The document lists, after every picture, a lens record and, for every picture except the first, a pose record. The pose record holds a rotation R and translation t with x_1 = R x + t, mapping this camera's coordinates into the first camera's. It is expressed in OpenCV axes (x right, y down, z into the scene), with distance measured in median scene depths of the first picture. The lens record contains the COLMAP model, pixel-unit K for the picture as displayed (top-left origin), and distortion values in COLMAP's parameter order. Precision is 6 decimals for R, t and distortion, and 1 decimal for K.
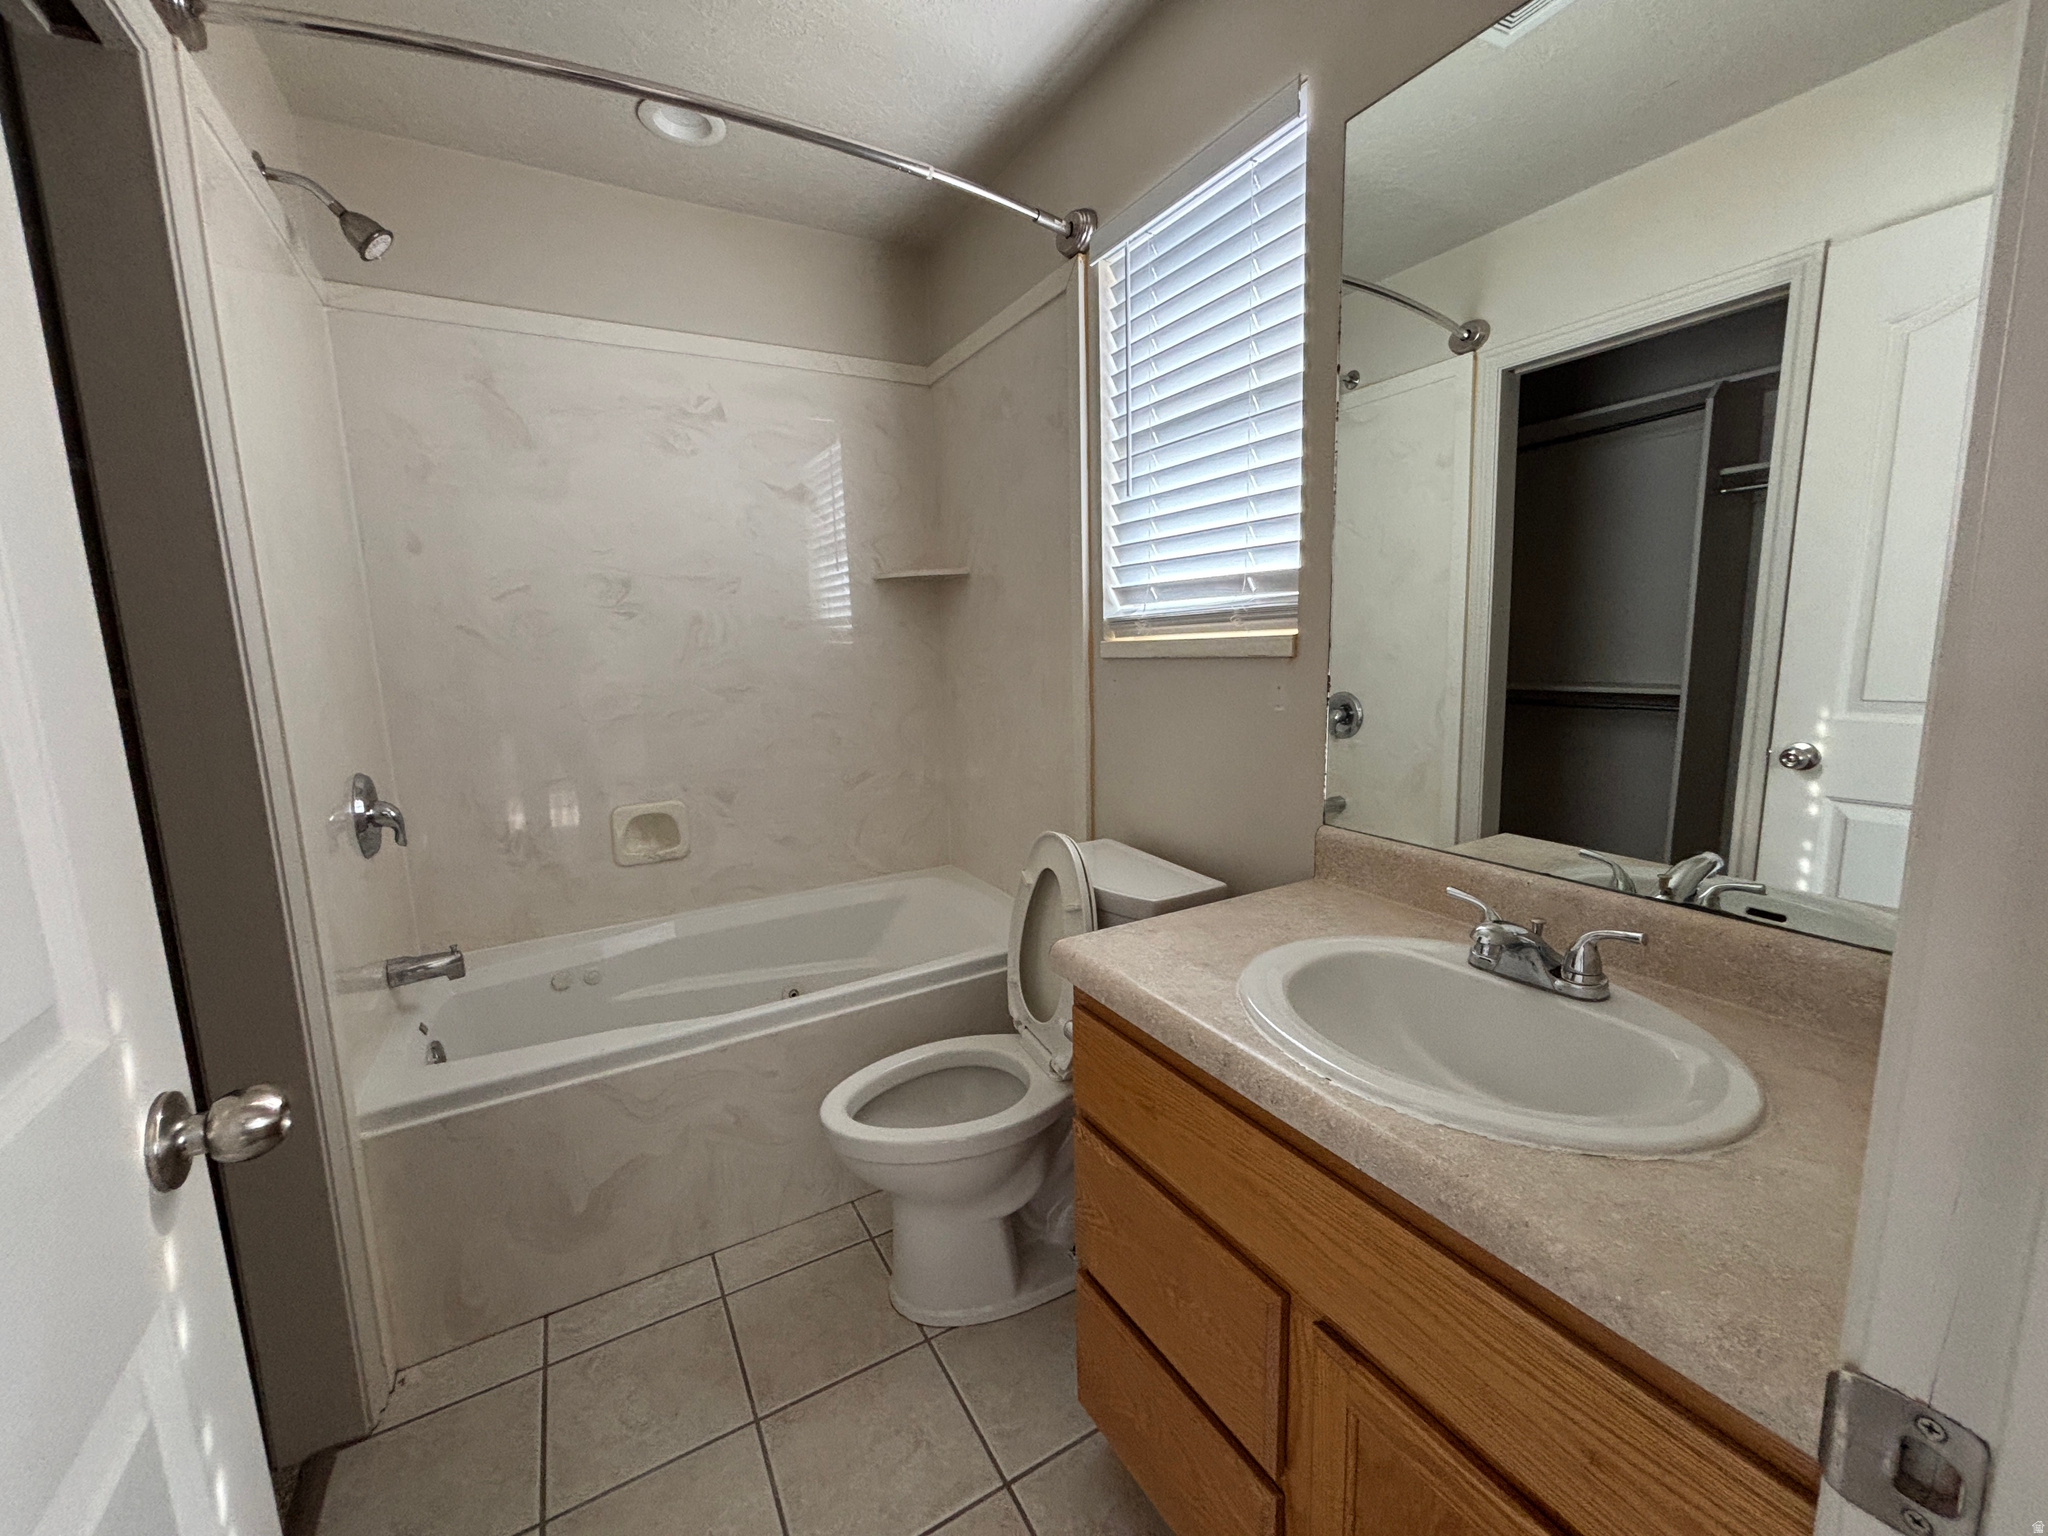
lens RADIAL K [[826.4, 0, 1024.8], [0, 826.4, 762.1], [0, 0, 1]] dist [0.000694, 0.000007]
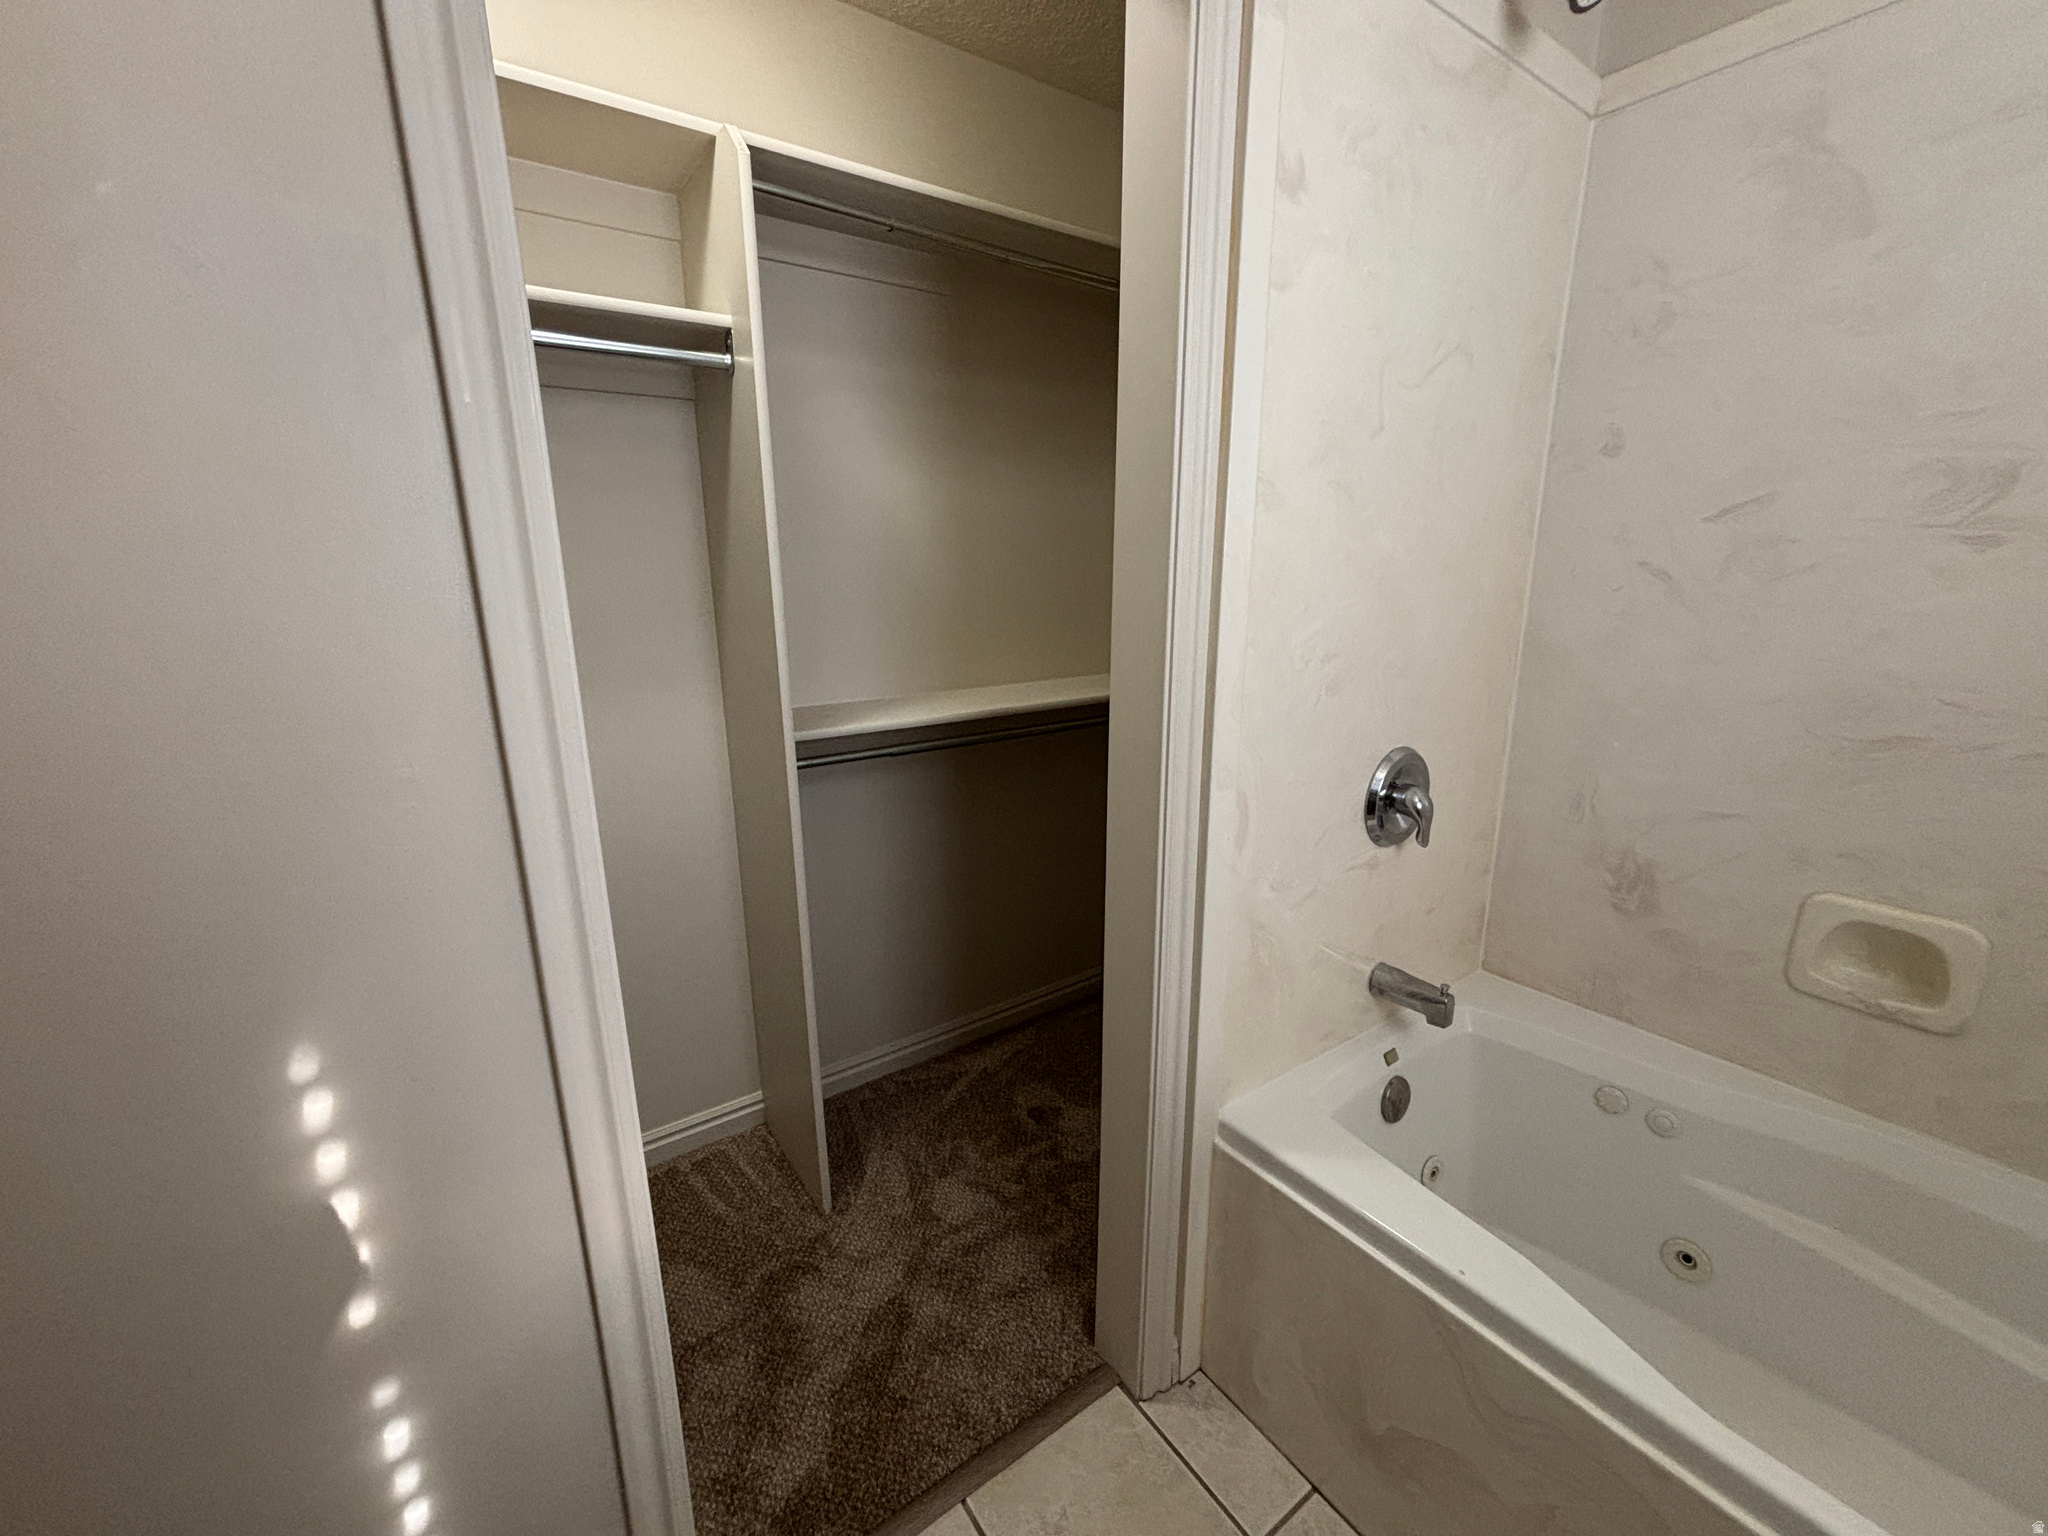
lens RADIAL K [[826.4, 0, 1028.3], [0, 826.4, 765.4], [0, 0, 1]] dist [0.000694, 0.000007]
pose [[0.106003, 0.264824, -0.958453, -0.039165], [-0.150873, 0.957007, 0.247738, -0.093624], [0.982853, 0.118344, 0.141400, 0.417113]]
